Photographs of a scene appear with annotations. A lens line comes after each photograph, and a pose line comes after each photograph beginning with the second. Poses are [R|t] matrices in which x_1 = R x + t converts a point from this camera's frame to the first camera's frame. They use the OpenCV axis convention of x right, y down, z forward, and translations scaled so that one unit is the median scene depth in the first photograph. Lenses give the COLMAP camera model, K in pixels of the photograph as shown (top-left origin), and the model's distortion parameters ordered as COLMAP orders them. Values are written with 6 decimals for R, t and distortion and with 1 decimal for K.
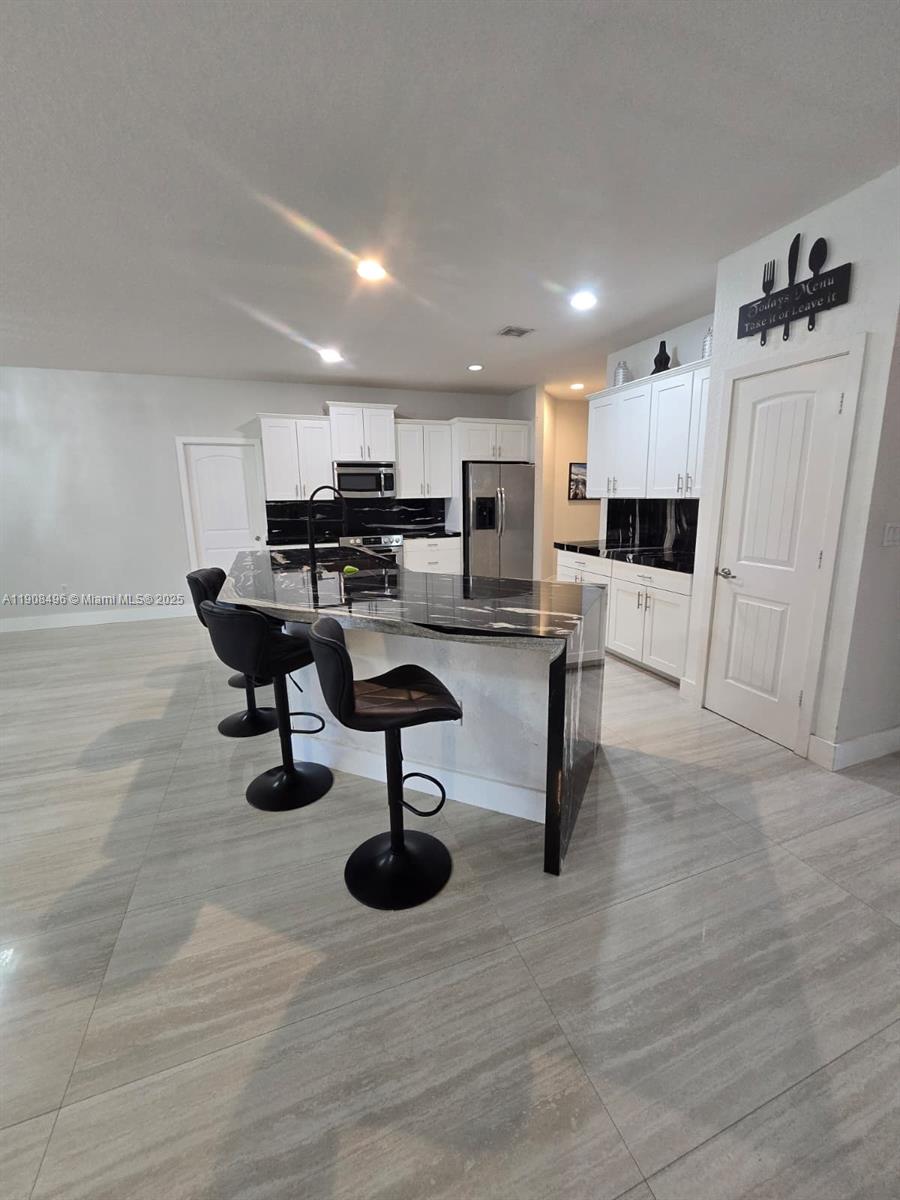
lens RADIAL K [[493.6, 0, 458.2], [0, 493.6, 592.1], [0, 0, 1]] dist [-0.004580, 0.000575]
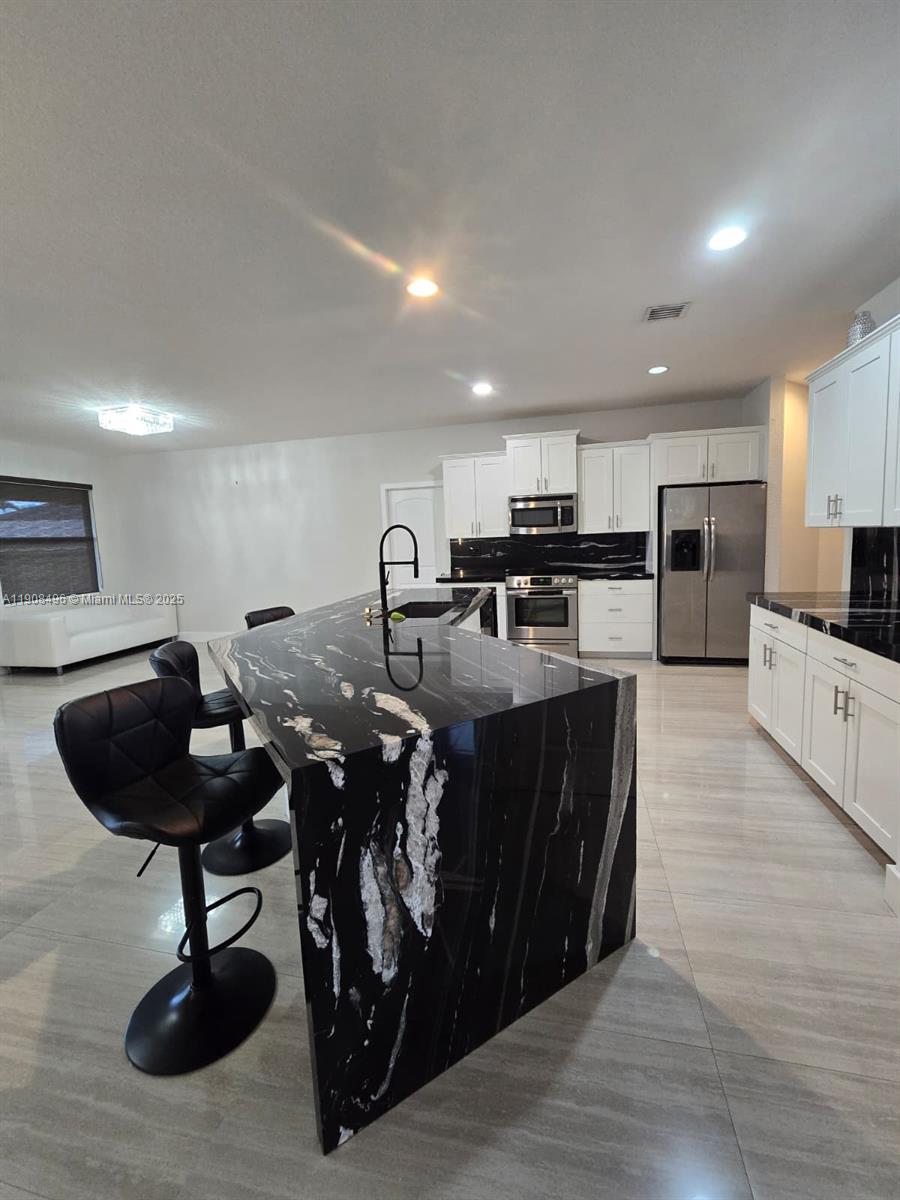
lens RADIAL K [[493.6, 0, 458.5], [0, 493.6, 594.0], [0, 0, 1]] dist [-0.004580, 0.000575]
pose [[0.830702, 0.044385, -0.554945, 0.292269], [-0.080022, 0.995985, -0.040127, -0.046377], [0.550936, 0.077741, 0.830919, 0.241551]]
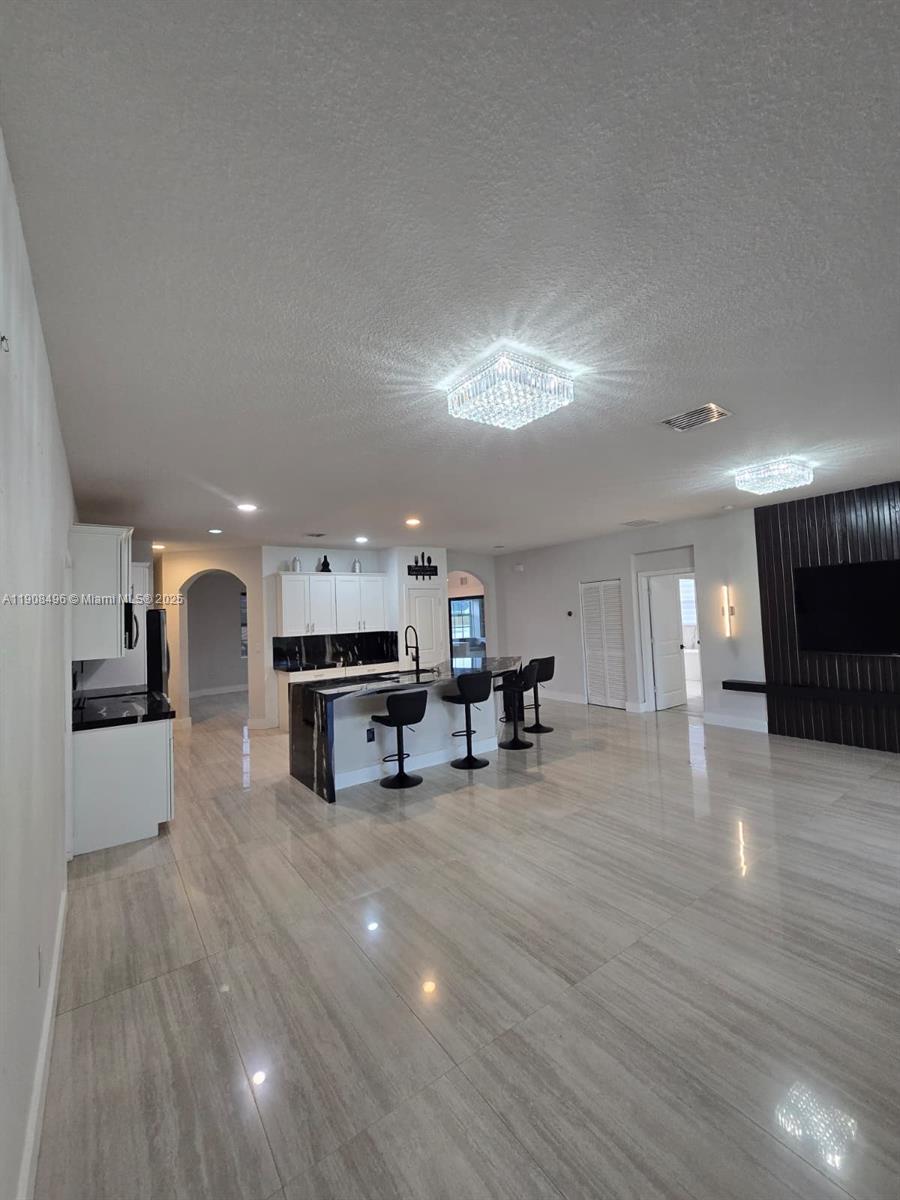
lens RADIAL K [[493.6, 0, 454.8], [0, 493.6, 591.6], [0, 0, 1]] dist [-0.004580, 0.000575]
pose [[-0.248398, 0.069224, 0.966181, -1.579502], [0.232725, 0.972493, -0.009844, -0.226515], [-0.940286, 0.222409, -0.257676, 1.039812]]
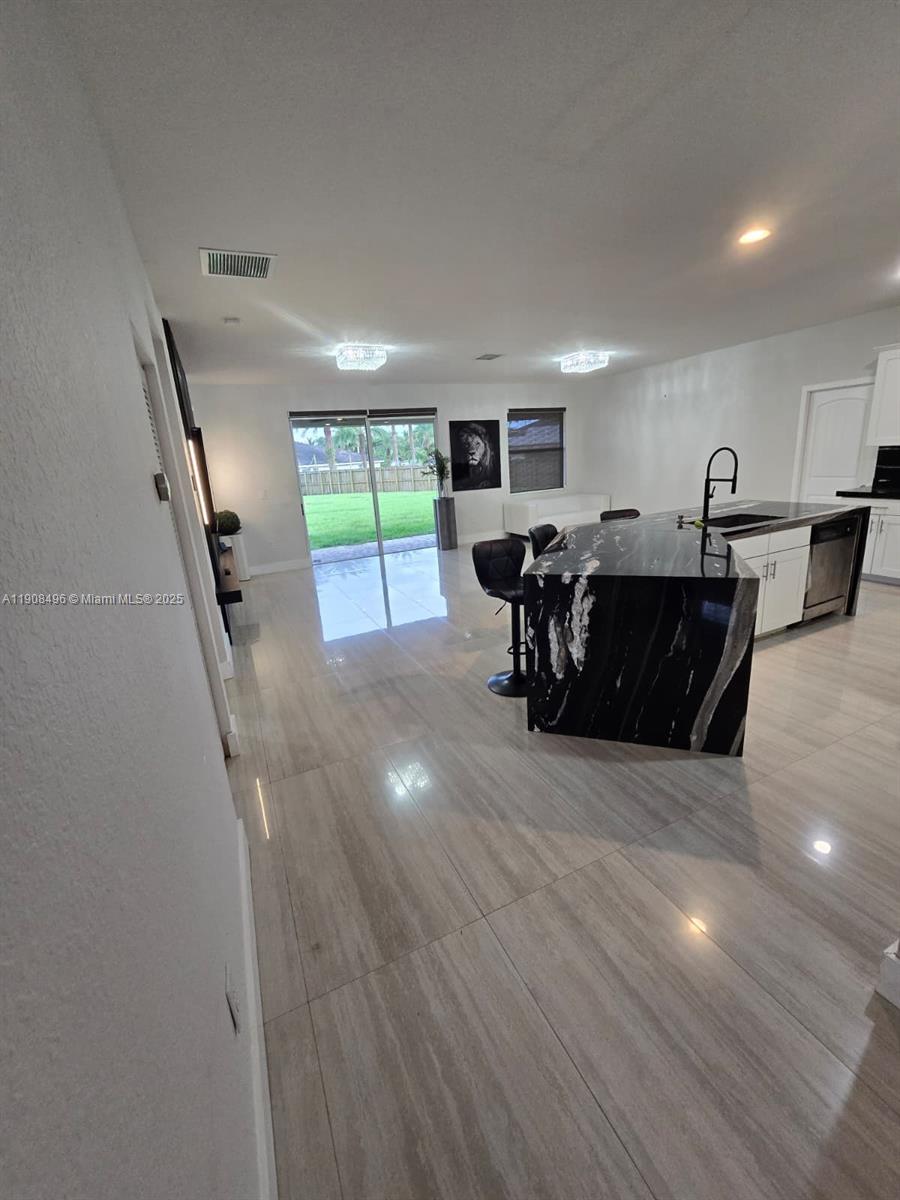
lens RADIAL K [[493.6, 0, 457.7], [0, 493.6, 592.6], [0, 0, 1]] dist [-0.004580, 0.000575]
pose [[0.079406, 0.272321, -0.958924, 0.696542], [-0.130412, 0.956532, 0.260843, -0.093493], [0.988275, 0.104343, 0.111468, 0.256584]]
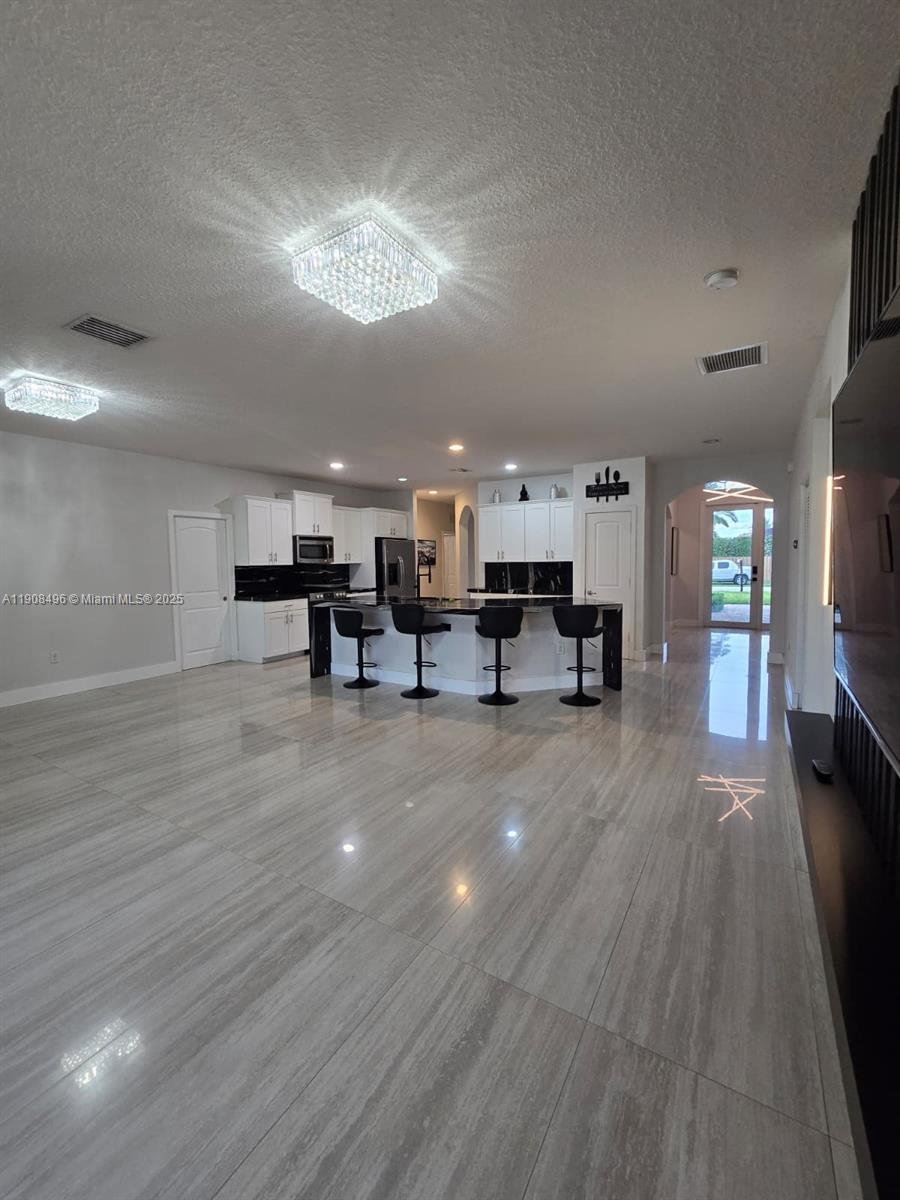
lens RADIAL K [[493.6, 0, 458.3], [0, 493.6, 593.1], [0, 0, 1]] dist [-0.004580, 0.000575]
pose [[0.788658, -0.040271, 0.613512, -1.018583], [0.123056, 0.988001, -0.093333, 0.077667], [-0.602392, 0.149105, 0.784150, -0.334753]]
